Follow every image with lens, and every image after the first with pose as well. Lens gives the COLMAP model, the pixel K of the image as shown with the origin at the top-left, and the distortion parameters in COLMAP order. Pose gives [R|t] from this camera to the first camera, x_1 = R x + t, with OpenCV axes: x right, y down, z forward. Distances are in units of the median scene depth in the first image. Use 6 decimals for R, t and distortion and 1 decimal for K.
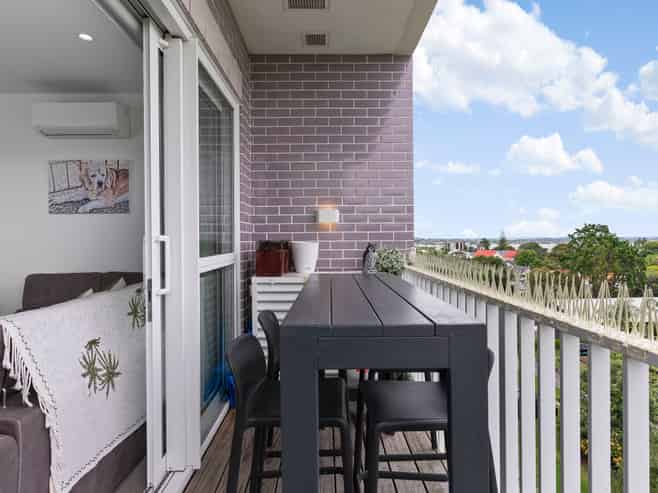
lens RADIAL K [[358.2, 0, 329.8], [0, 358.2, 244.2], [0, 0, 1]] dist [-0.003732, -0.000632]
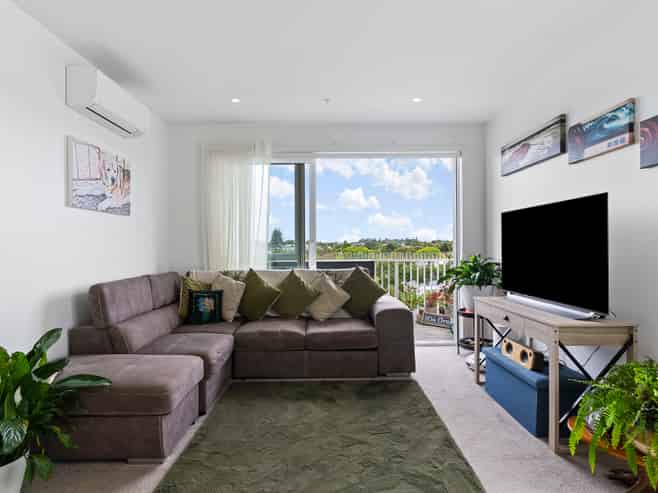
lens RADIAL K [[358.2, 0, 328.4], [0, 358.2, 246.9], [0, 0, 1]] dist [-0.003732, -0.000632]
pose [[-0.000379, 0.005611, 0.999984, -1.537334], [0.008369, 0.999949, -0.005608, 0.007345], [-0.999965, 0.008366, -0.000426, 0.462901]]
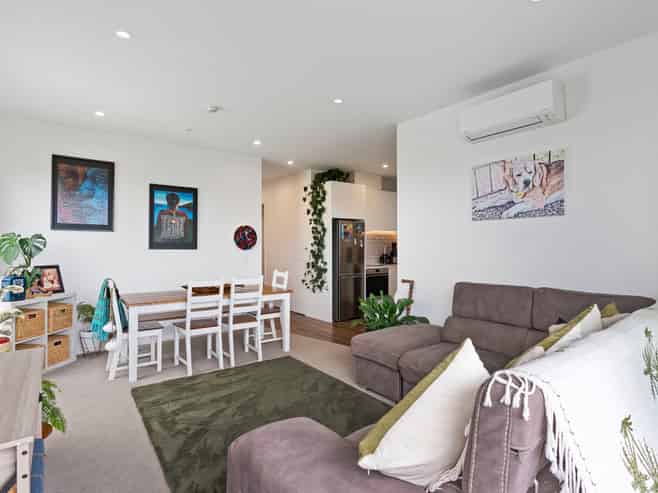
lens RADIAL K [[358.2, 0, 331.9], [0, 358.2, 245.3], [0, 0, 1]] dist [-0.003732, -0.000632]
pose [[0.599202, 0.001980, -0.800595, -0.233643], [-0.007482, 0.999967, -0.003127, -0.013006], [0.800563, 0.007864, 0.599197, 0.109809]]
